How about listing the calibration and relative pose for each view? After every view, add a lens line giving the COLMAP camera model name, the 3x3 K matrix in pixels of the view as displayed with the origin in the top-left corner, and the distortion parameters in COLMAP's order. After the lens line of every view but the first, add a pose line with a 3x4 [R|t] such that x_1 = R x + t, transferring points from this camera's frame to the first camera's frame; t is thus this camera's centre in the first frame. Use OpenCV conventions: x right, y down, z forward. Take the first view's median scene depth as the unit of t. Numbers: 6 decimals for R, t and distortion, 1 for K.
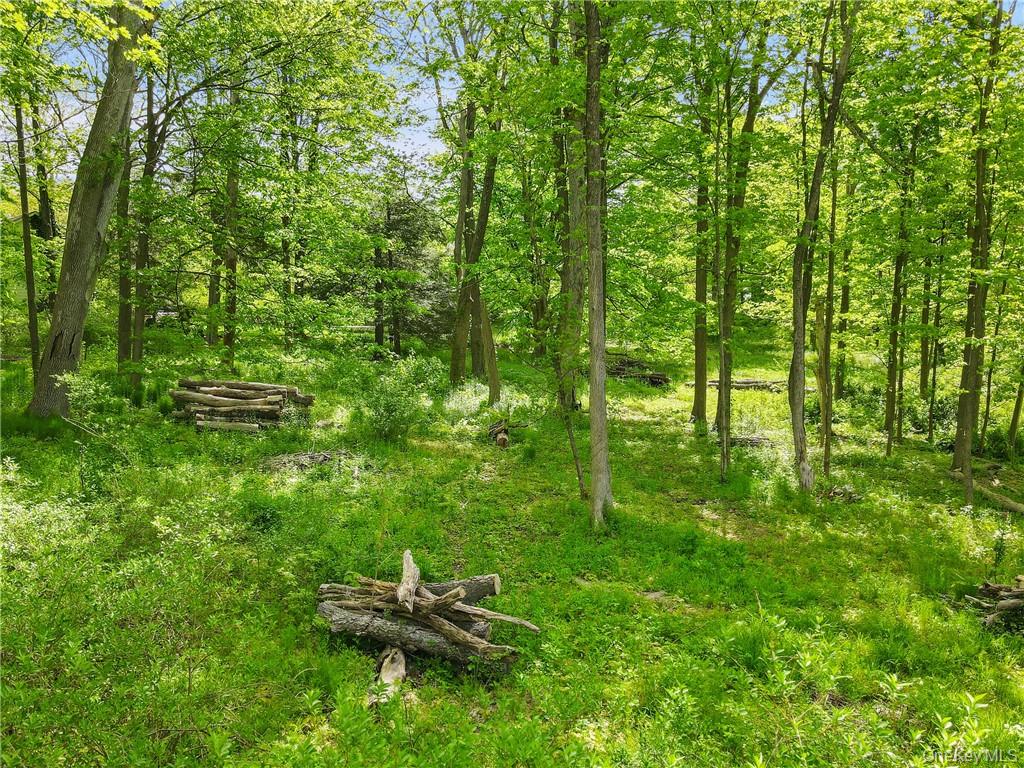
lens RADIAL K [[789.5, 0, 498.2], [0, 789.5, 384.2], [0, 0, 1]] dist [0.004985, 0.007740]
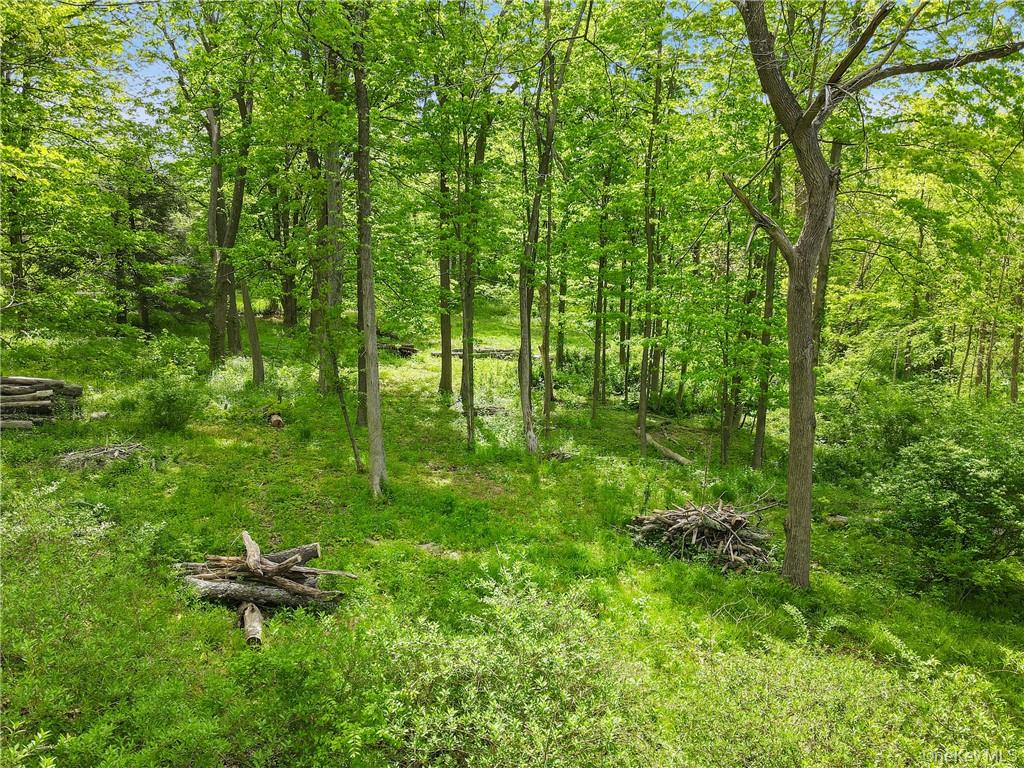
lens RADIAL K [[789.5, 0, 498.2], [0, 789.5, 384.2], [0, 0, 1]] dist [0.004985, 0.007740]
pose [[0.948285, -0.037299, 0.315221, -0.078077], [0.019346, 0.998017, 0.059892, -0.069211], [-0.316830, -0.050696, 0.947126, -0.242390]]
